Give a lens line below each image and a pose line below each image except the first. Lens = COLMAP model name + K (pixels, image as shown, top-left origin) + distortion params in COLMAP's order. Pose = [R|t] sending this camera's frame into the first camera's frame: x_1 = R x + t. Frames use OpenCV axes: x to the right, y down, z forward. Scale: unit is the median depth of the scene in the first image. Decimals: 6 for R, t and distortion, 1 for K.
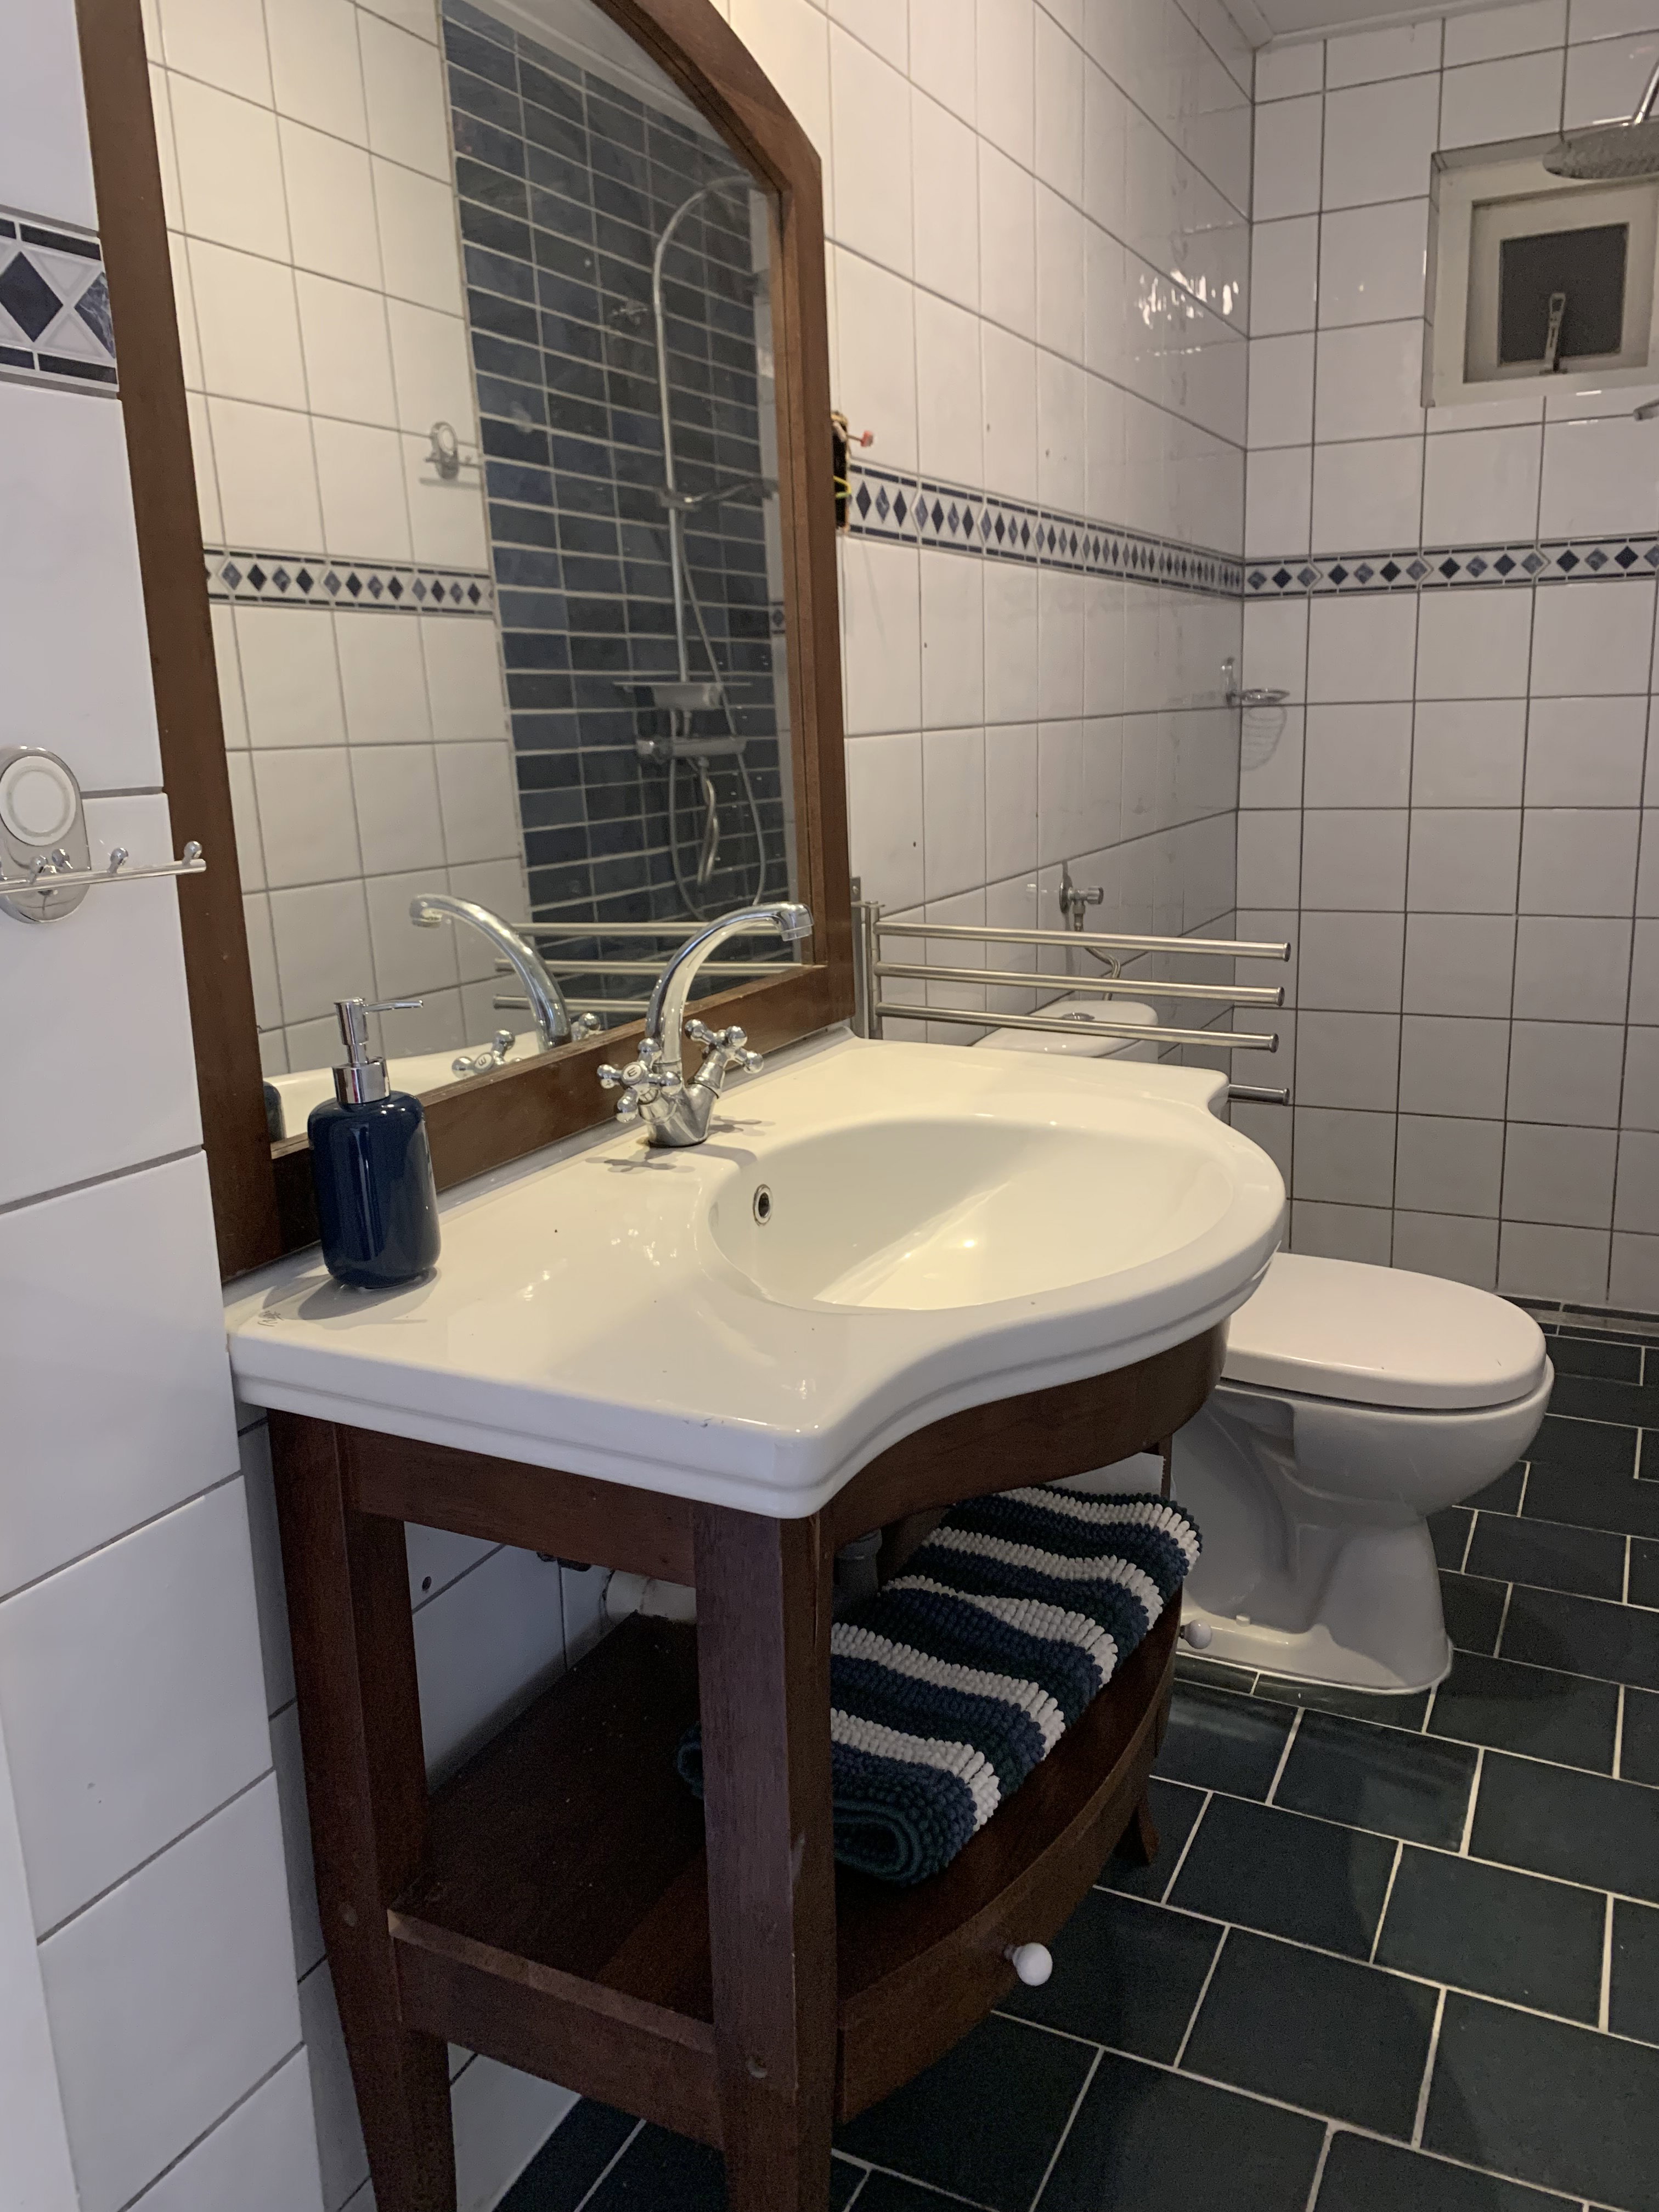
lens RADIAL K [[1715.9, 0, 847.4], [0, 1715.9, 1103.5], [0, 0, 1]] dist [0.050475, -0.058981]
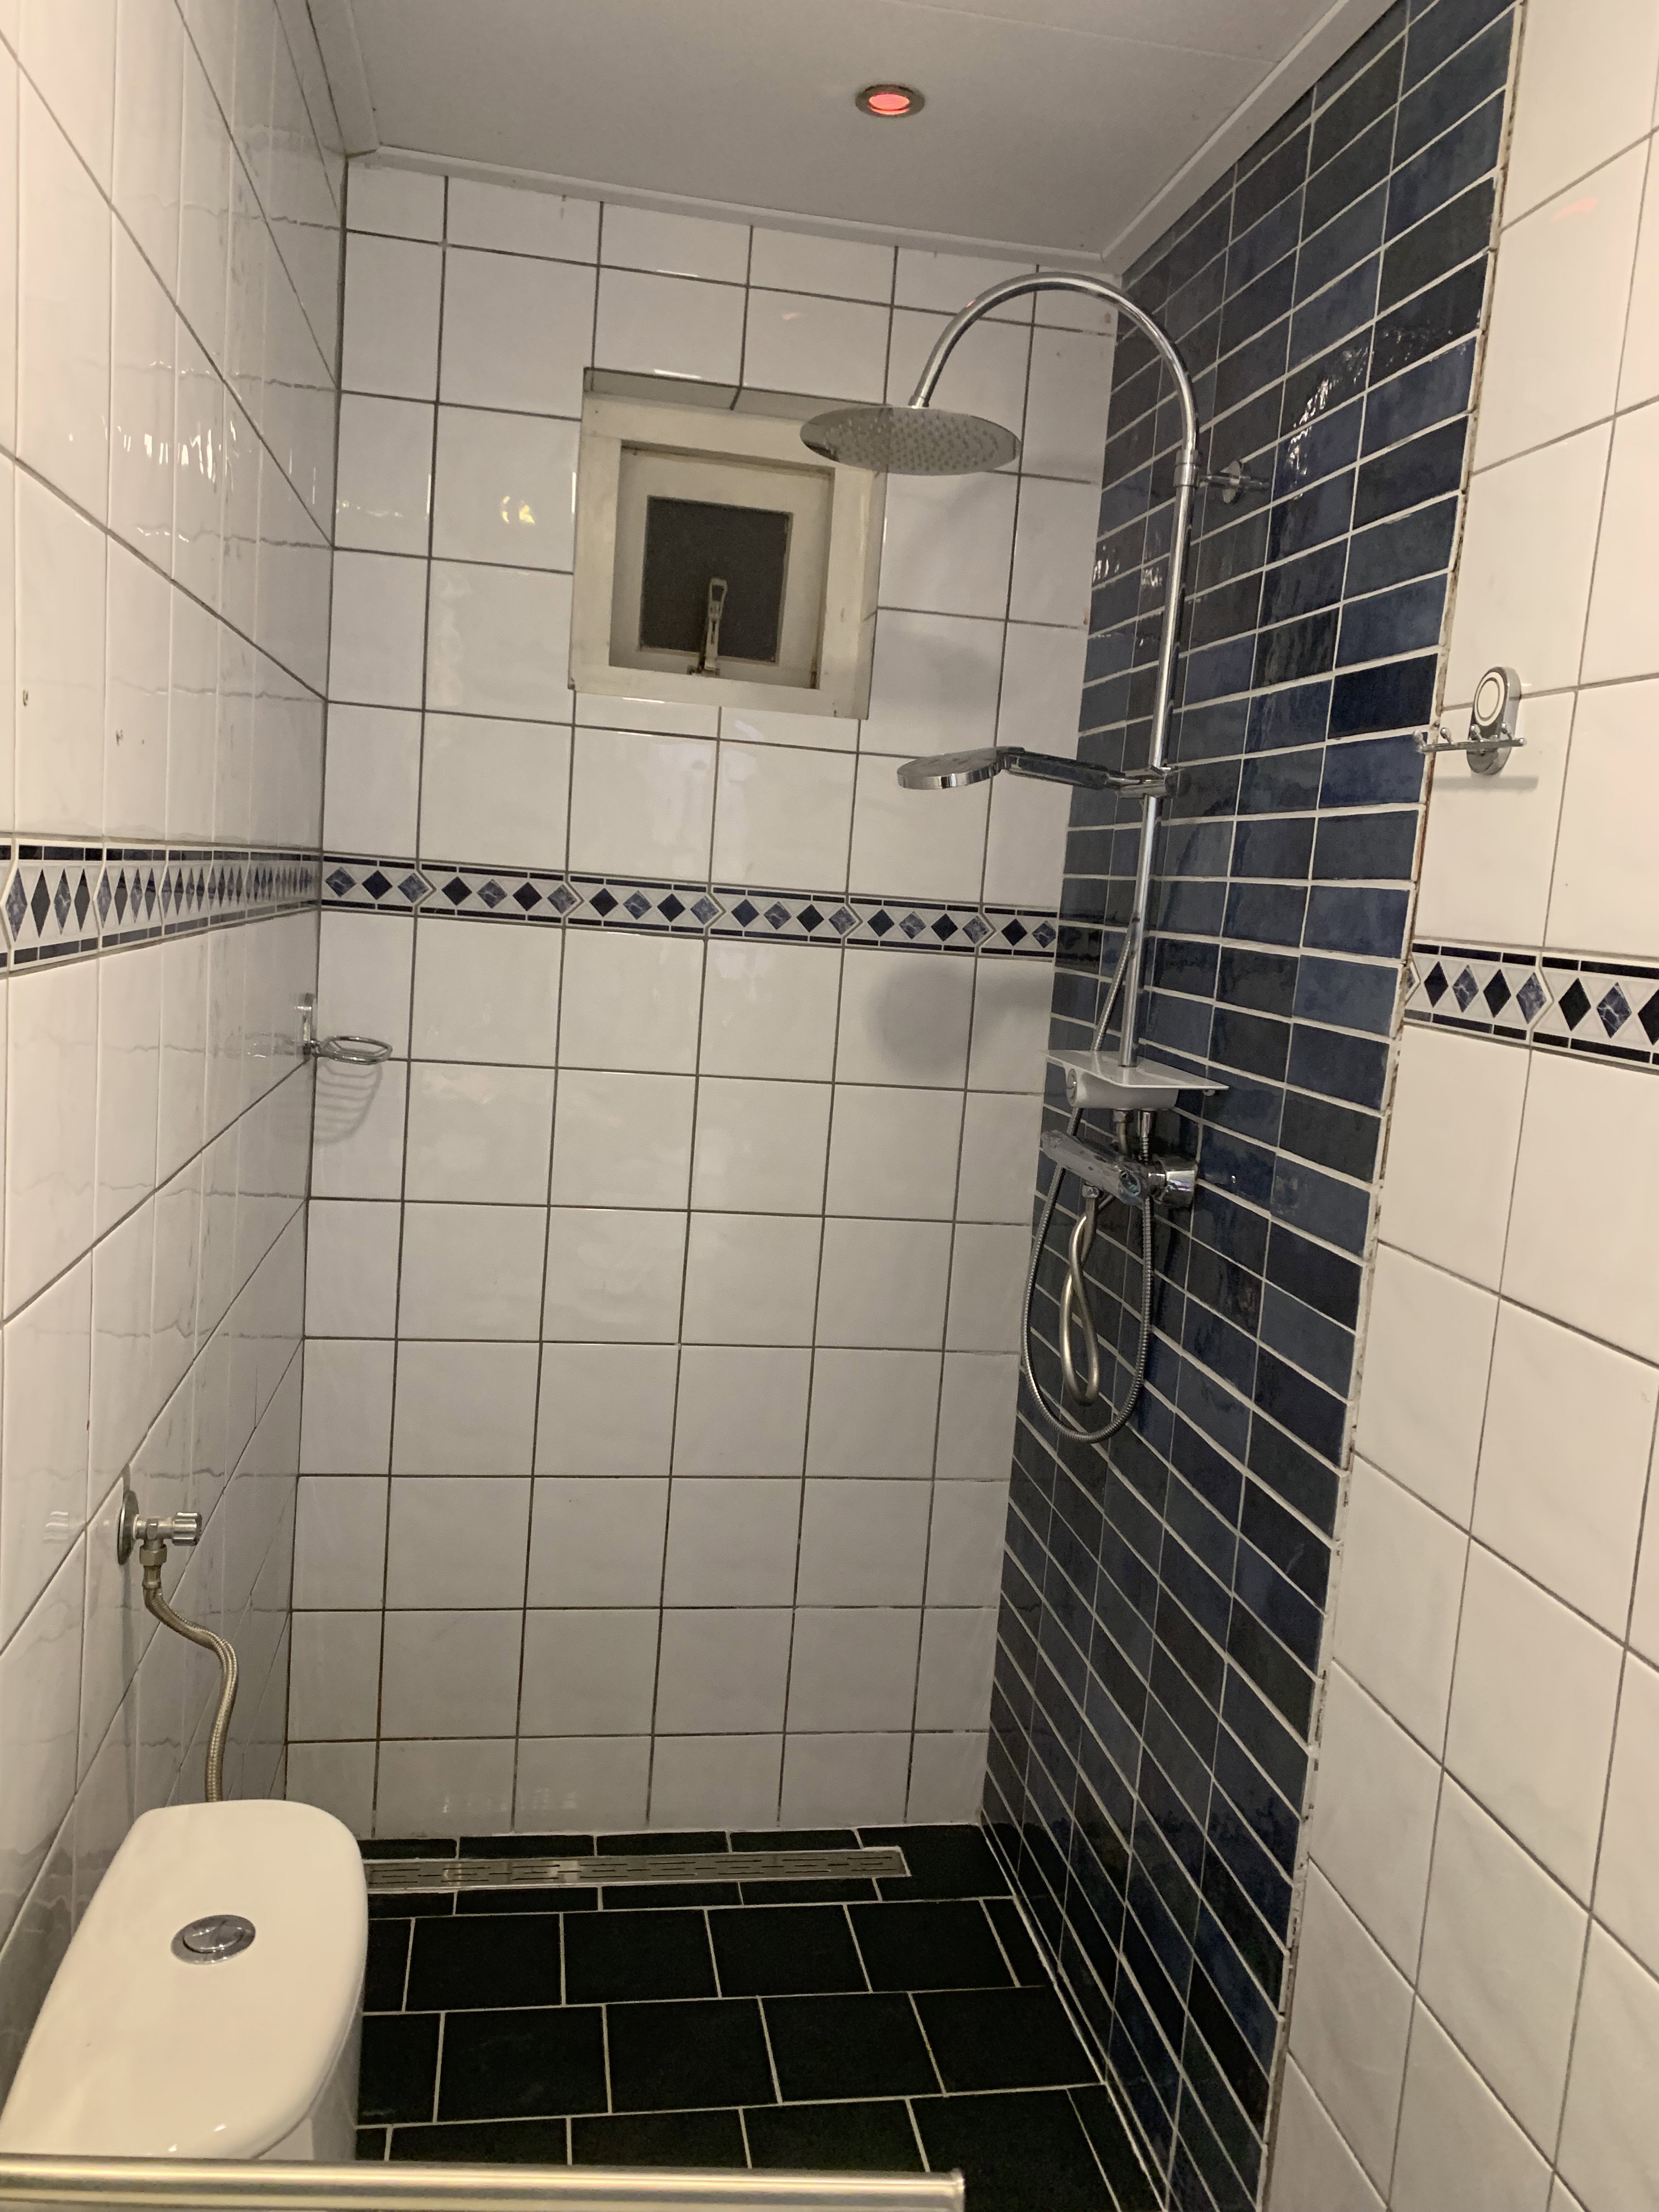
lens RADIAL K [[1715.9, 0, 834.6], [0, 1715.9, 1092.9], [0, 0, 1]] dist [0.050475, -0.058981]
pose [[0.808474, 0.019890, 0.588196, -0.010463], [0.033285, 0.996284, -0.079440, -0.163384], [-0.587590, 0.083803, 0.804807, 0.342791]]
